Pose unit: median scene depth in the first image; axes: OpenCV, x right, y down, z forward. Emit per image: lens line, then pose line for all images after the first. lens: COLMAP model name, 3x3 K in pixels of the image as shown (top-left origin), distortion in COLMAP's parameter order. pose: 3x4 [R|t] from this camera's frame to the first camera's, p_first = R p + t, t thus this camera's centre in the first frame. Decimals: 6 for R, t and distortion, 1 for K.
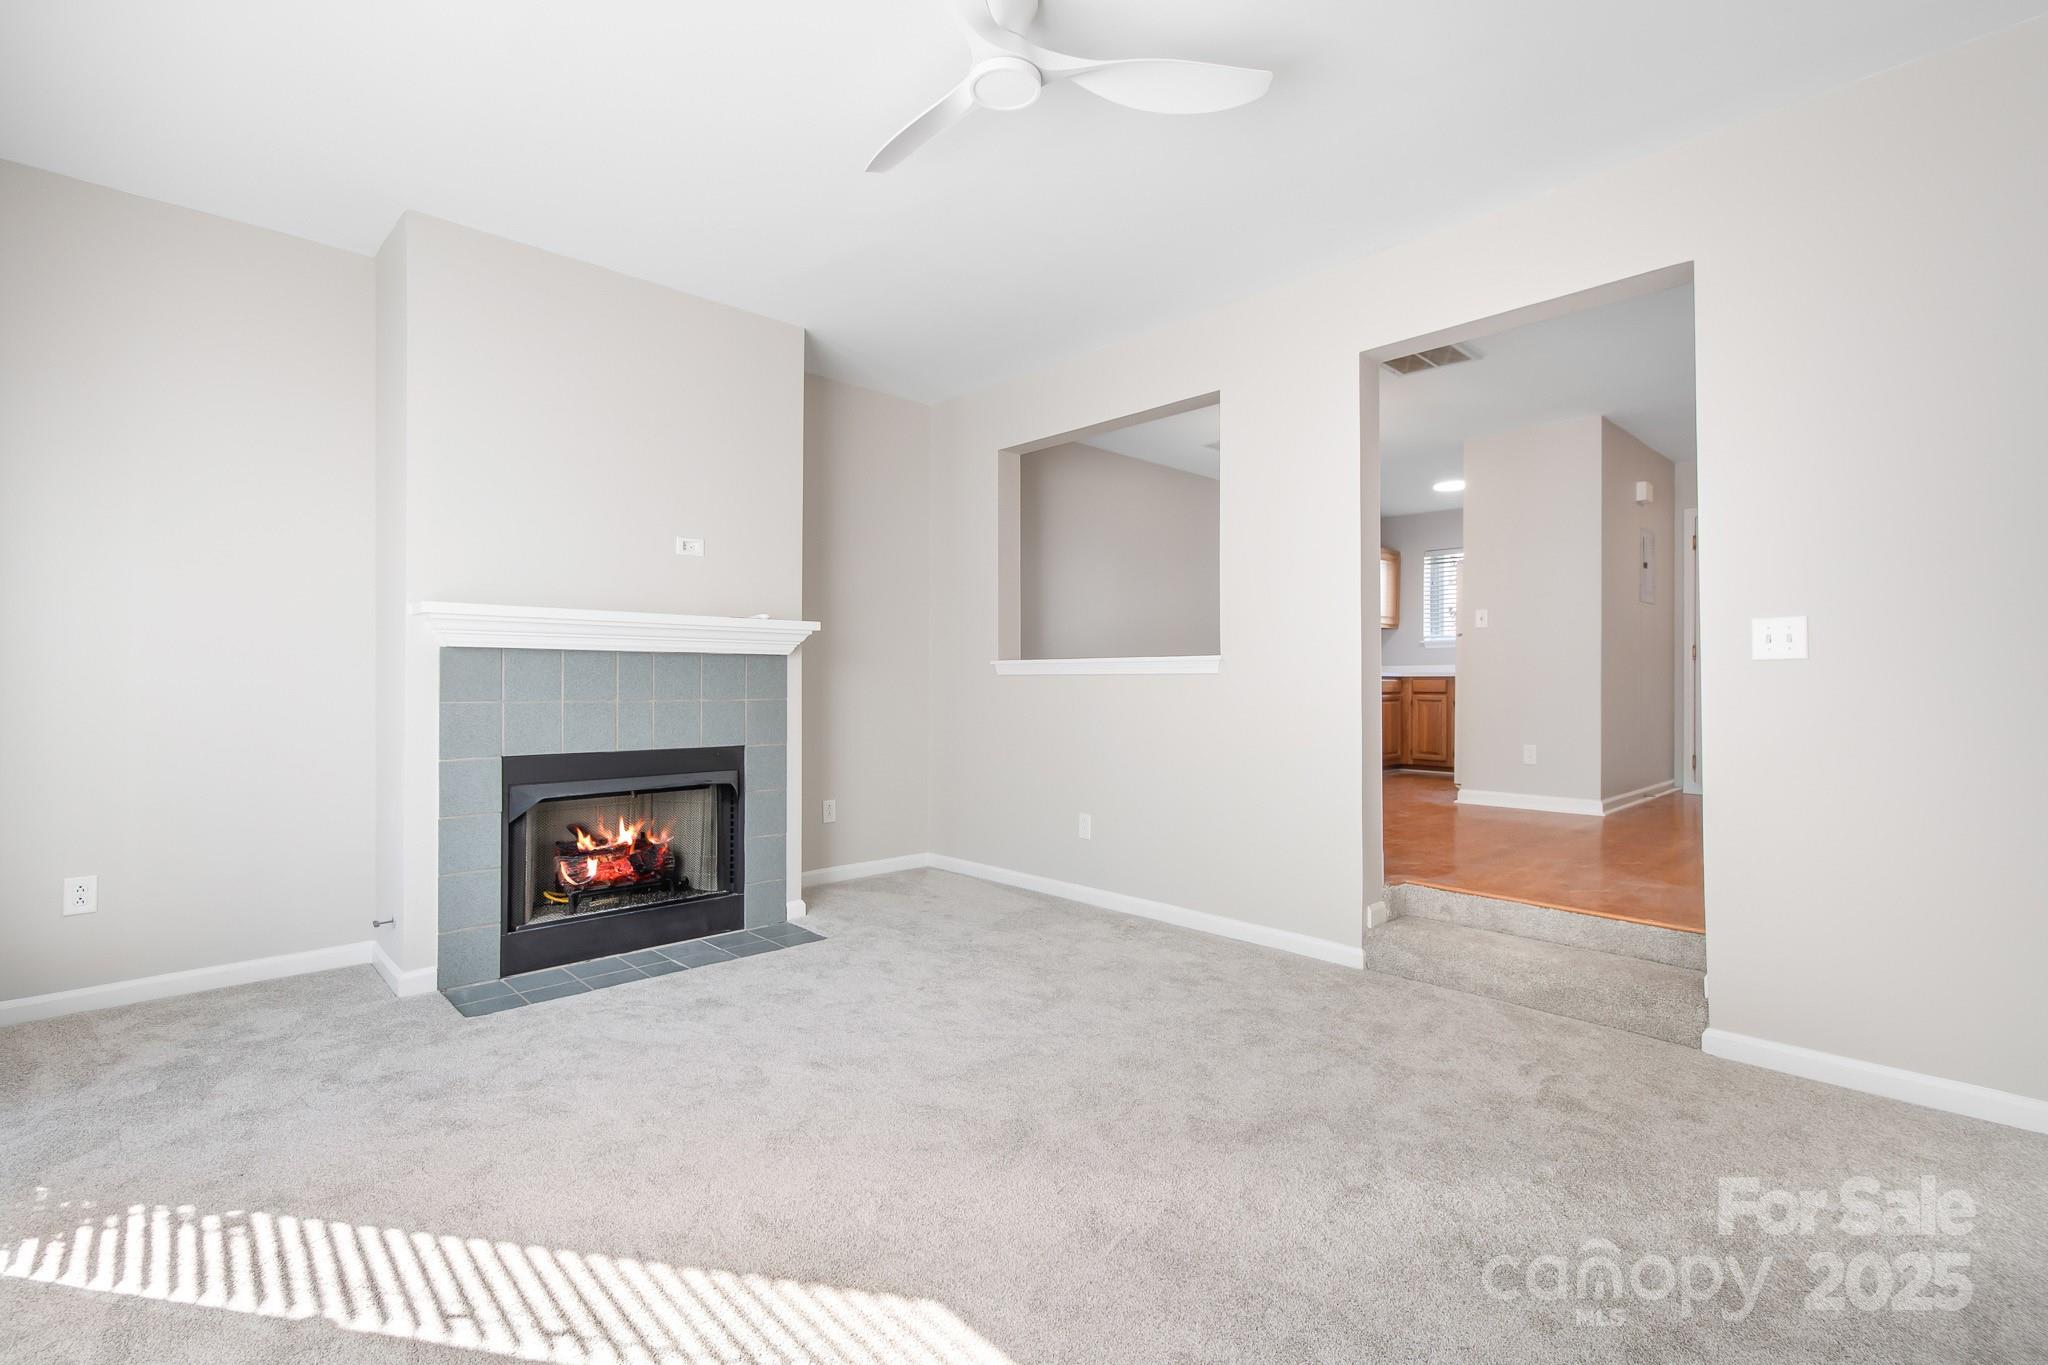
lens RADIAL K [[917.3, 0, 1017.3], [0, 917.3, 691.4], [0, 0, 1]] dist [0.009261, 0.000690]
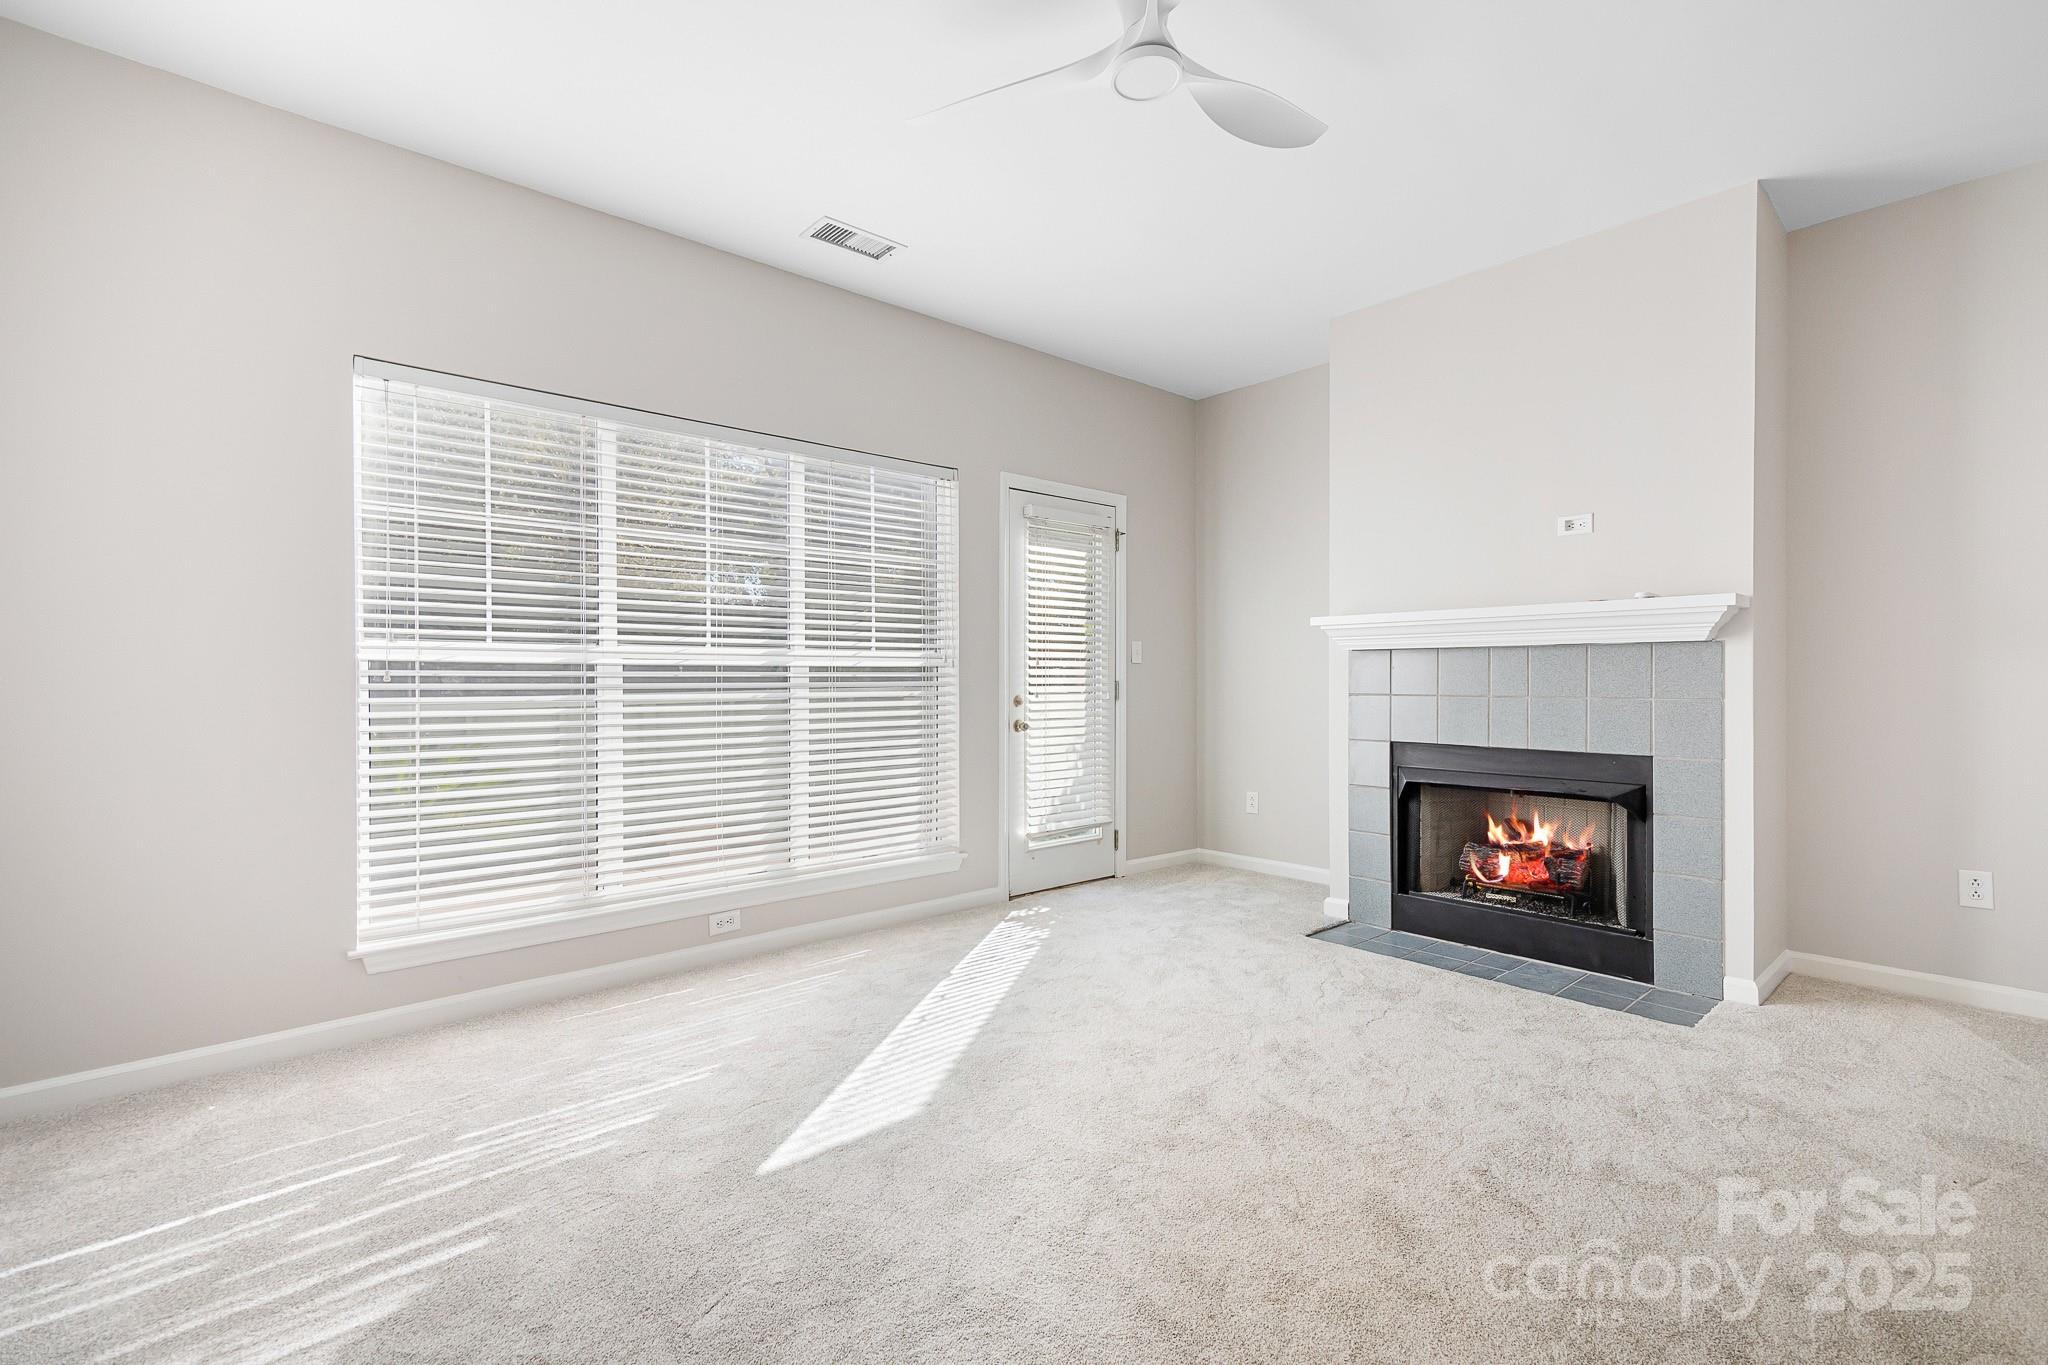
lens RADIAL K [[917.3, 0, 1013.3], [0, 917.3, 676.3], [0, 0, 1]] dist [0.009261, 0.000690]
pose [[-0.045380, -0.002530, -0.998967, 0.588905], [-0.005156, 0.999984, -0.002298, -0.005177], [0.998956, 0.005046, -0.045392, 0.532482]]
